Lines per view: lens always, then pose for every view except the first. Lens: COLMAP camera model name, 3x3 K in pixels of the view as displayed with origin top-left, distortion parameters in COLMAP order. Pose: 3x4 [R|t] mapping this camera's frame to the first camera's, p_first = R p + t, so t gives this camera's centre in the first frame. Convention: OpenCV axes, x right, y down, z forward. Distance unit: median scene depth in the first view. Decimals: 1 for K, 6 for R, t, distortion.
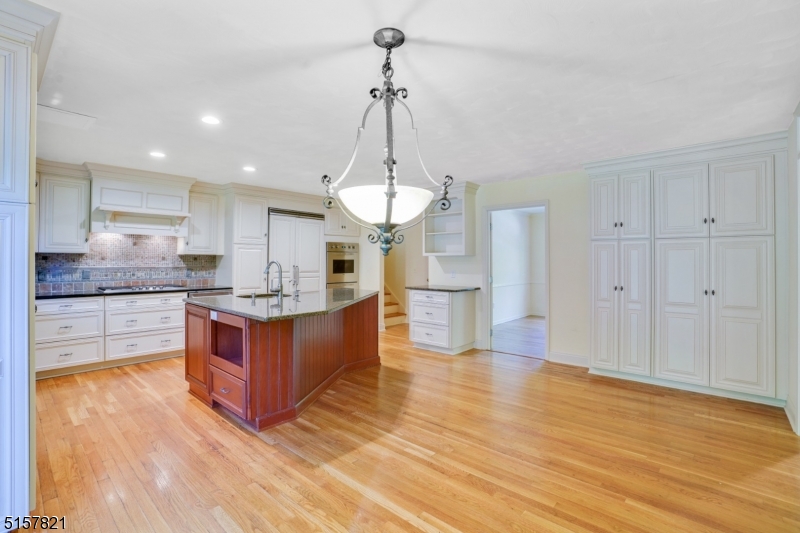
lens RADIAL K [[368.3, 0, 401.0], [0, 368.3, 266.8], [0, 0, 1]] dist [-0.029621, 0.001774]
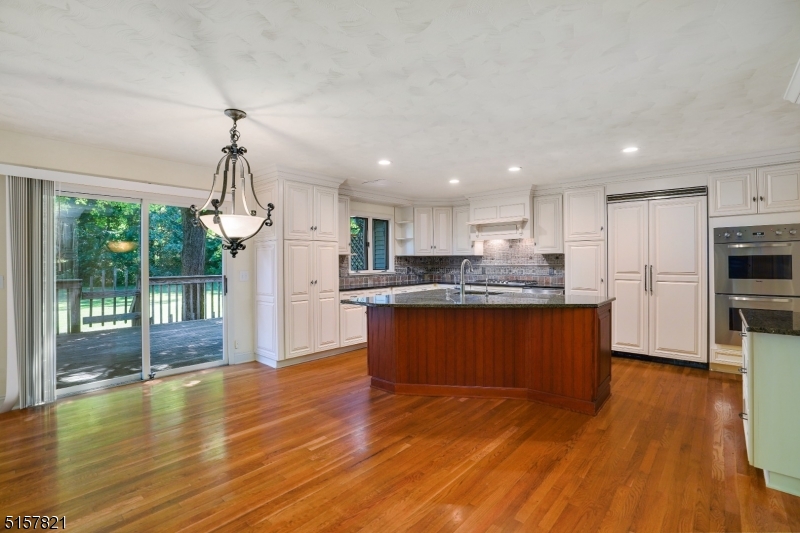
lens RADIAL K [[368.3, 0, 401.5], [0, 368.3, 261.4], [0, 0, 1]] dist [-0.029621, 0.001774]
pose [[0.018990, -0.002851, -0.999816, 0.559598], [-0.009116, 0.999954, -0.003024, -0.005051], [0.999778, 0.009172, 0.018963, 0.621559]]
